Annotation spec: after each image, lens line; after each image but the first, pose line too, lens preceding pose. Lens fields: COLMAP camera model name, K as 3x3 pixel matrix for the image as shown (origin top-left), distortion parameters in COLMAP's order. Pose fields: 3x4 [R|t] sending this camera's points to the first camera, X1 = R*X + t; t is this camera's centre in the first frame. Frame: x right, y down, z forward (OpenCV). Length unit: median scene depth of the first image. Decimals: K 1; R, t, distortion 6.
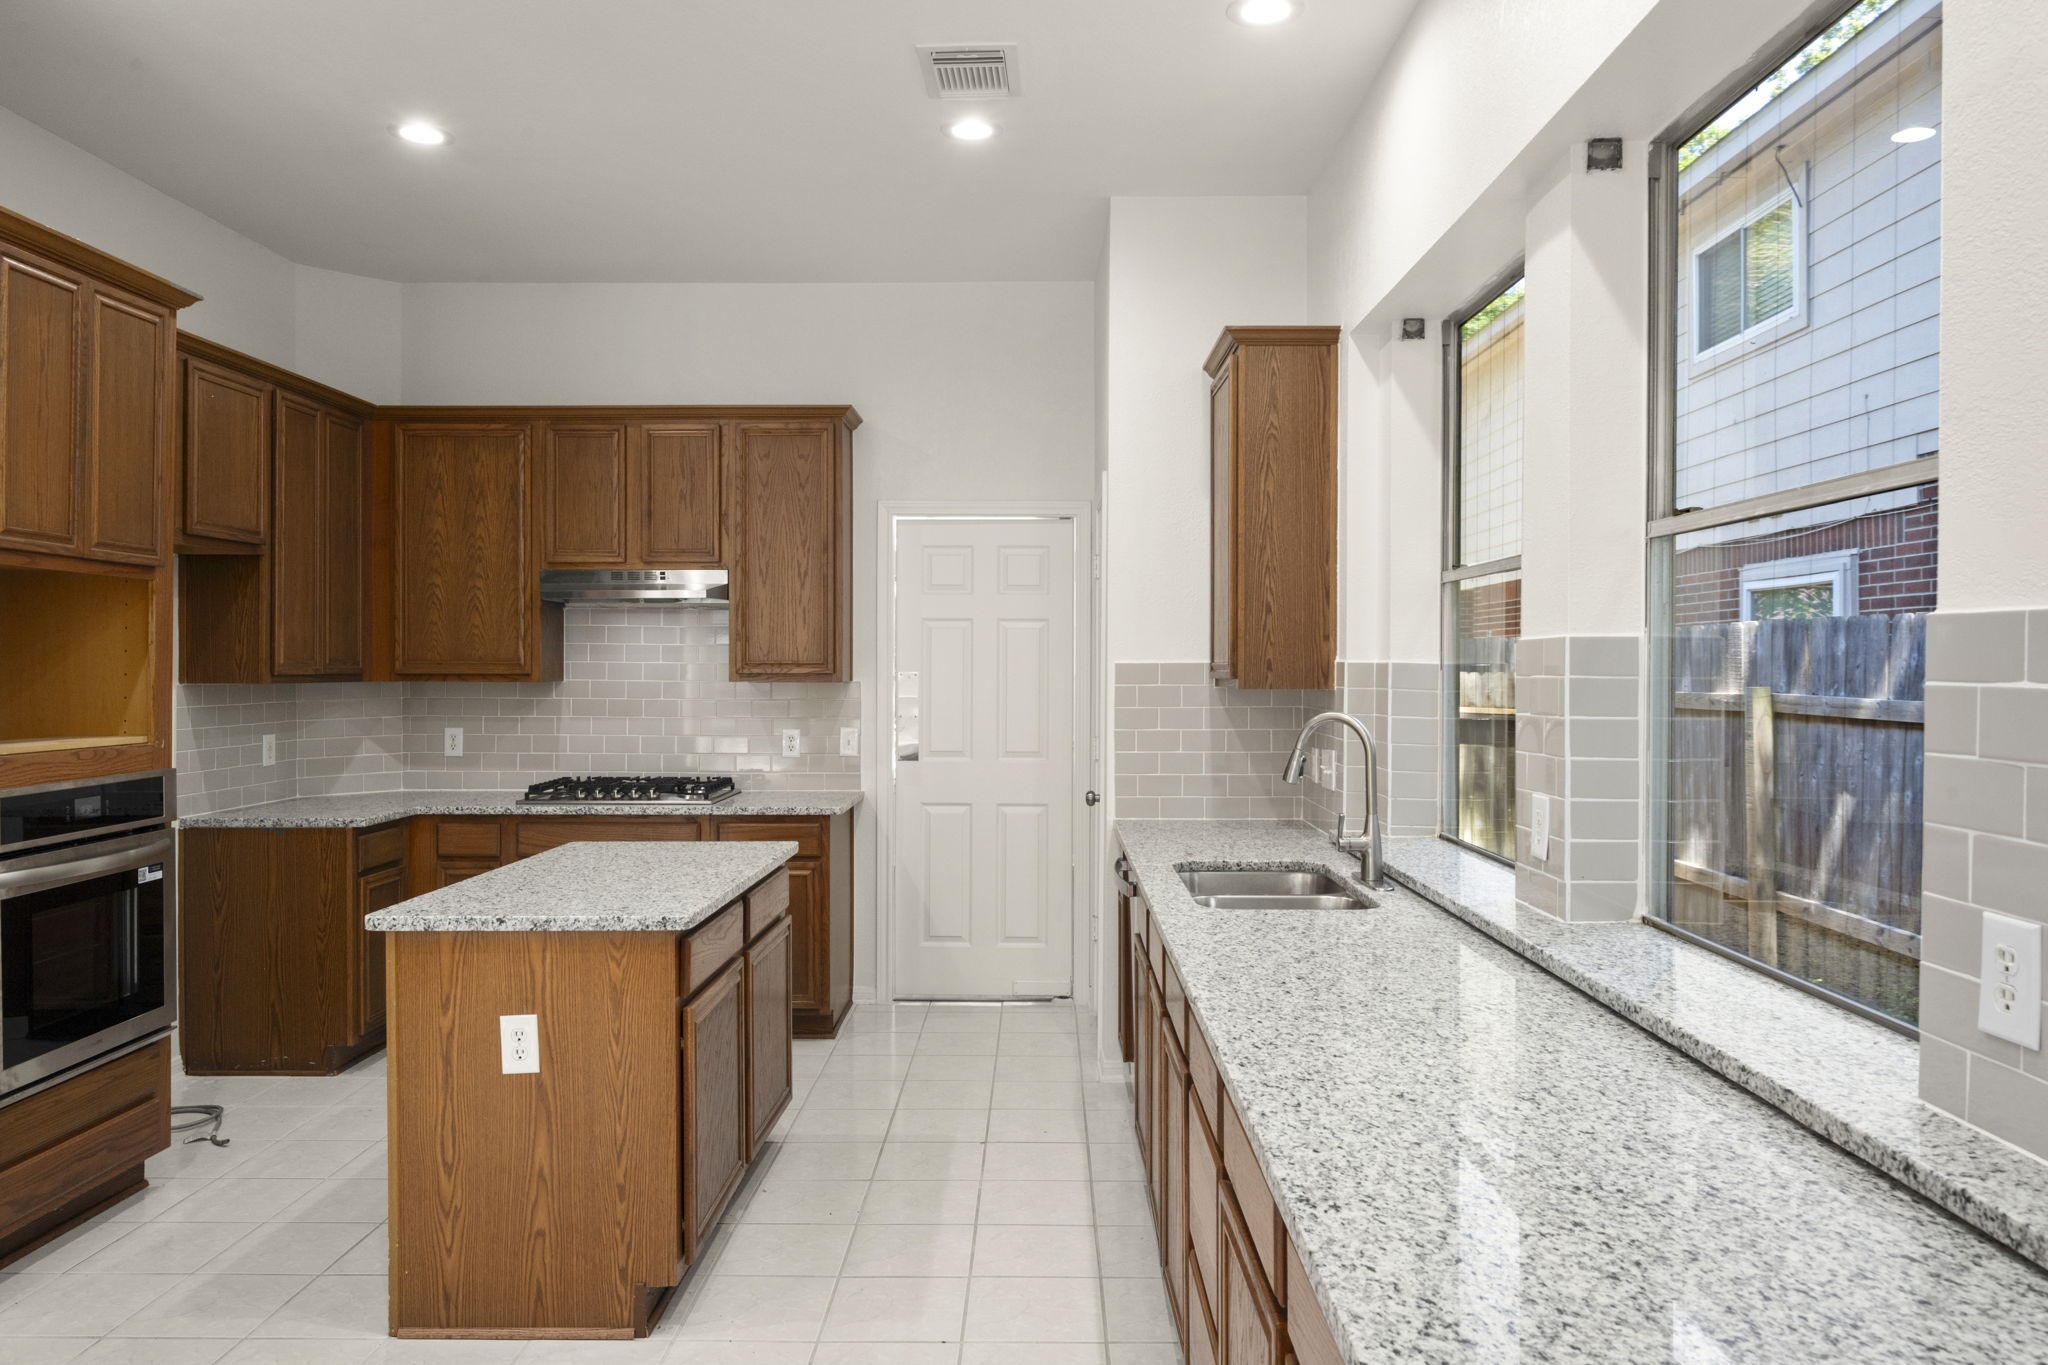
lens RADIAL K [[1360.4, 0, 1029.9], [0, 1360.4, 670.4], [0, 0, 1]] dist [-0.008255, 0.000295]
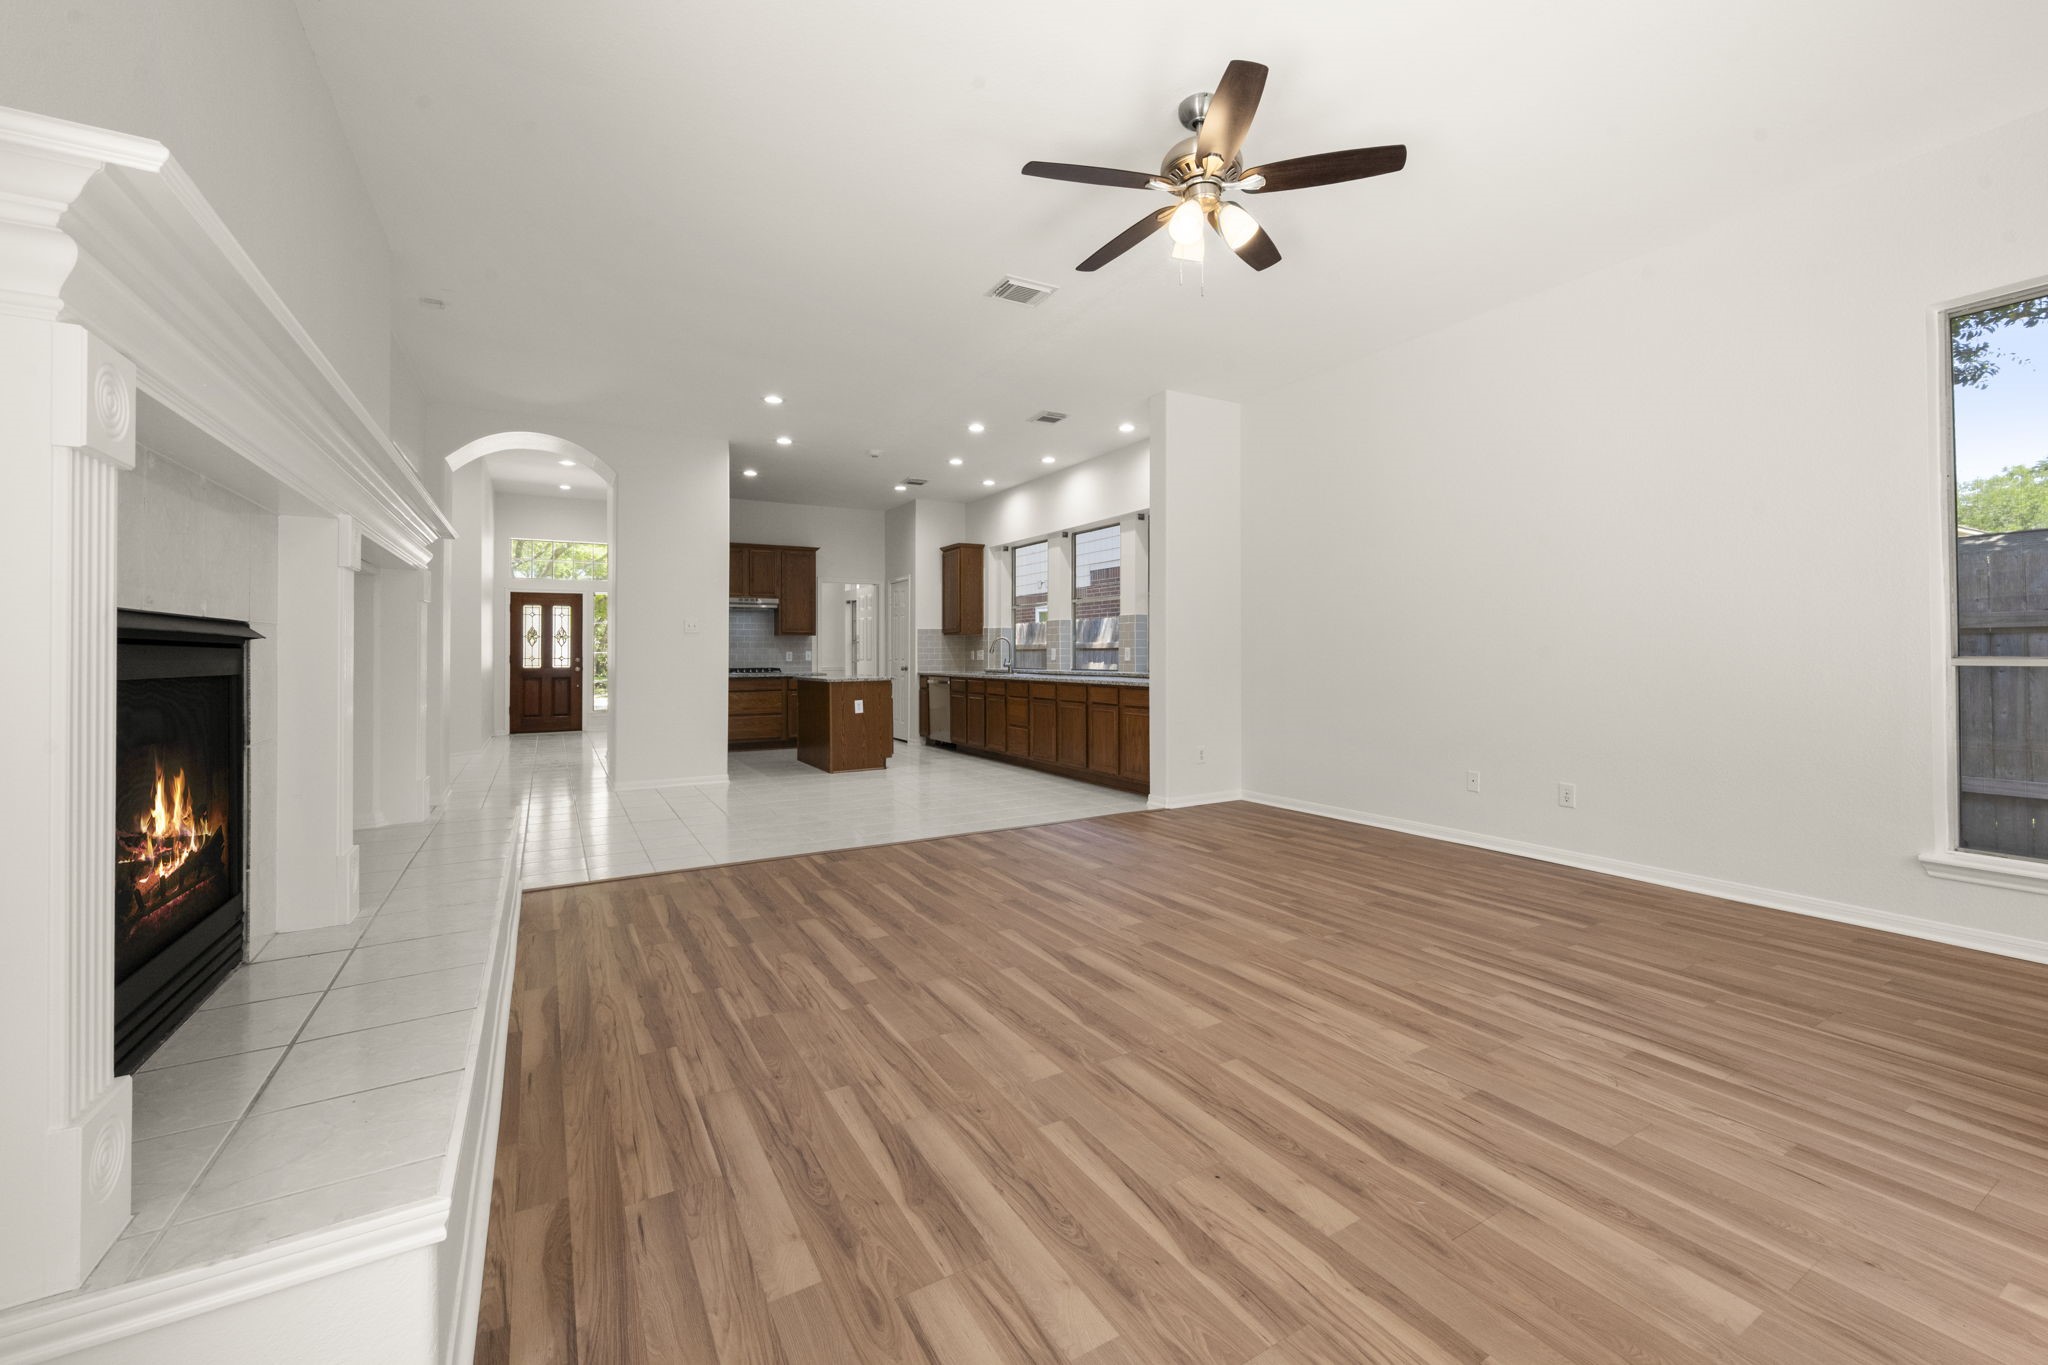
lens RADIAL K [[841.8, 0, 1023.7], [0, 841.8, 642.5], [0, 0, 1]] dist [0.002340, -0.000619]
pose [[0.861578, 0.000299, 0.507626, -0.733135], [0.007389, 0.999887, -0.013129, 0.055261], [-0.507572, 0.015063, 0.861478, -0.942375]]
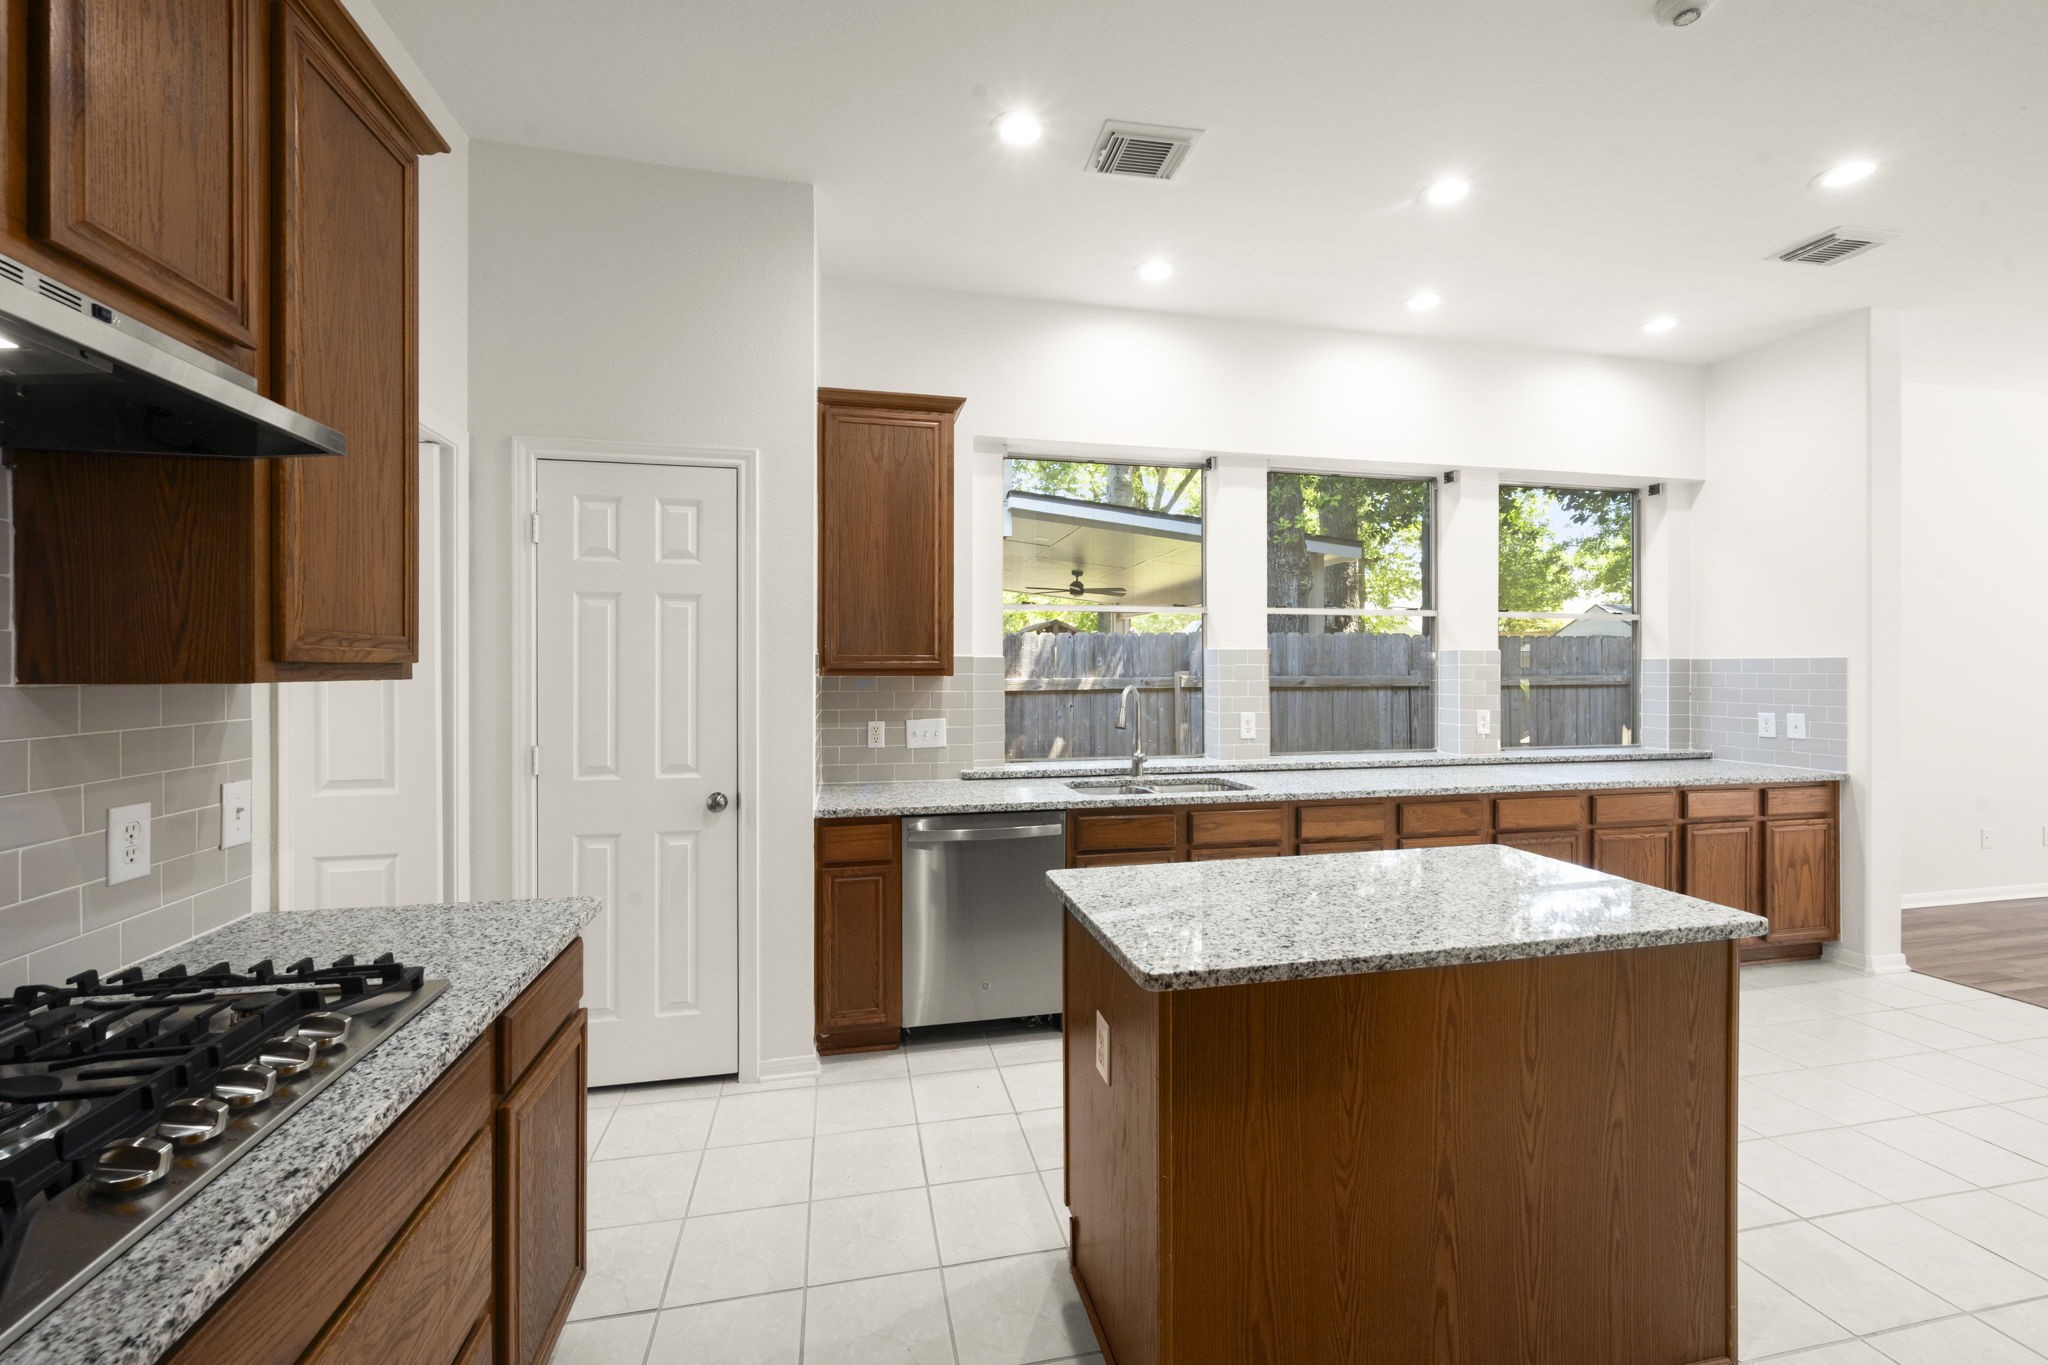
lens RADIAL K [[841.8, 0, 1037.9], [0, 841.8, 664.4], [0, 0, 1]] dist [0.002340, -0.000619]
pose [[-0.236406, 0.002827, 0.971650, -0.511282], [0.000322, 0.999996, -0.002832, 0.003877], [-0.971654, -0.000356, -0.236405, 0.878753]]
